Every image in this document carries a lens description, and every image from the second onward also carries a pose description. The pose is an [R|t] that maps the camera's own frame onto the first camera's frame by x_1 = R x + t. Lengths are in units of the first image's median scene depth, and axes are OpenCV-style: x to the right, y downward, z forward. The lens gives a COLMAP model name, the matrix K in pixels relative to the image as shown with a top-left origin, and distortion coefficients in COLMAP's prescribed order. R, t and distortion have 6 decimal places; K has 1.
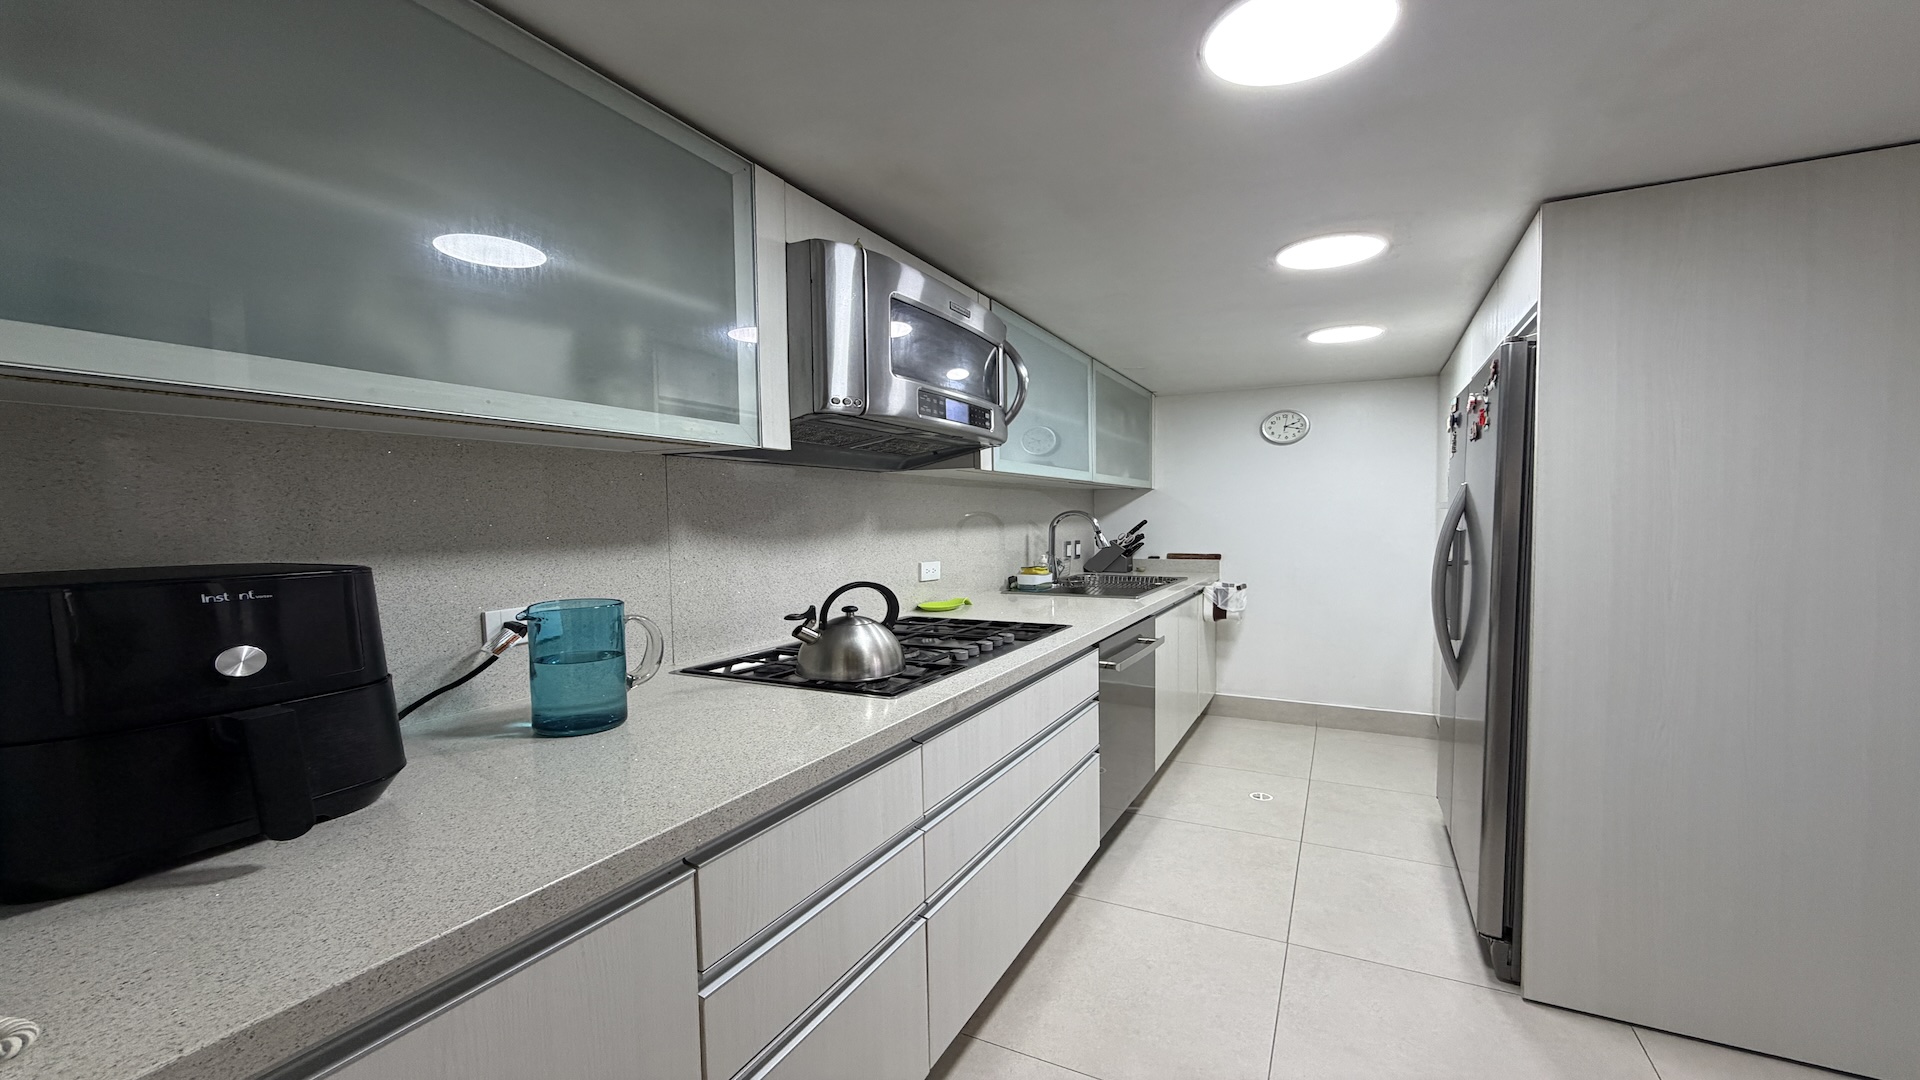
lens RADIAL K [[767.3, 0, 960.0], [0, 767.3, 540.0], [0, 0, 1]] dist [0.000290, 0.000270]
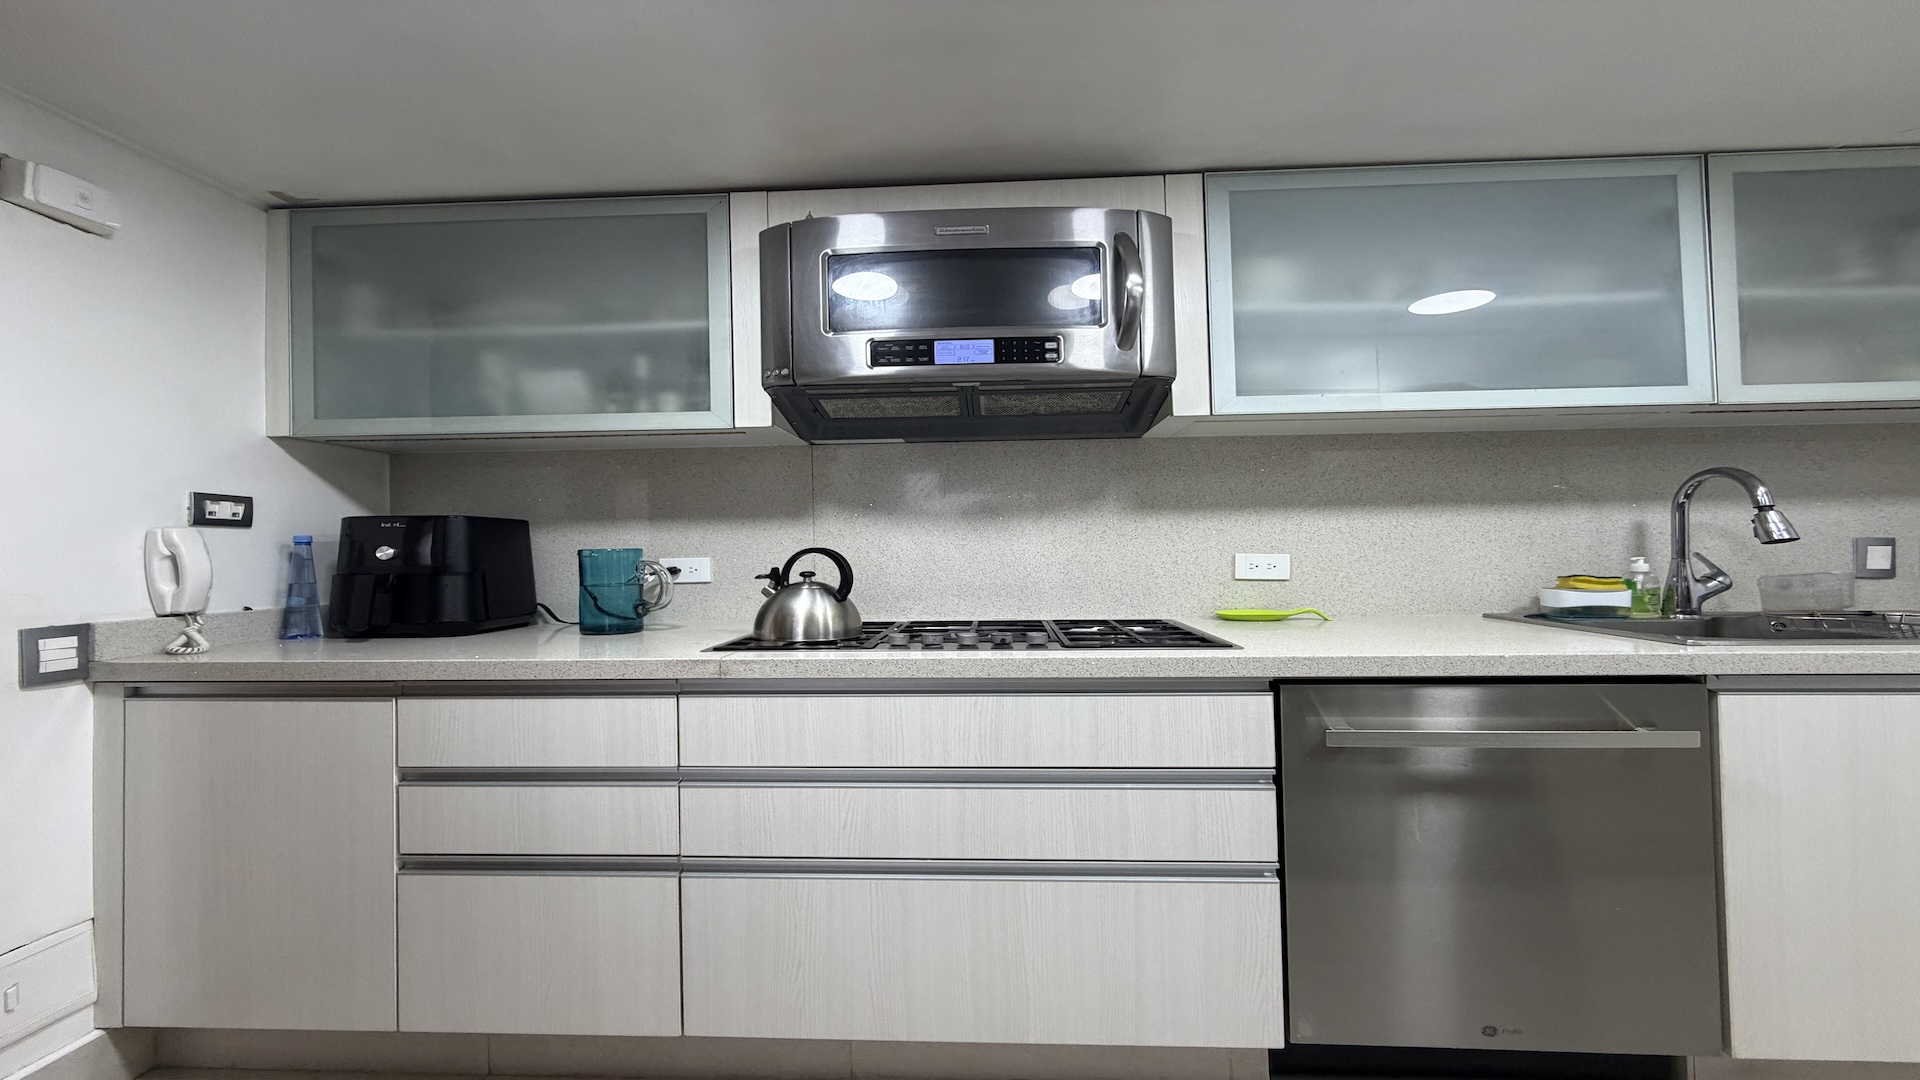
lens RADIAL K [[767.3, 0, 960.0], [0, 767.3, 540.0], [0, 0, 1]] dist [0.000290, 0.000270]
pose [[0.405048, -0.010736, -0.914233, 0.863287], [-0.022359, 0.999516, -0.021644, 0.063345], [0.914022, 0.029208, 0.404611, 0.764295]]
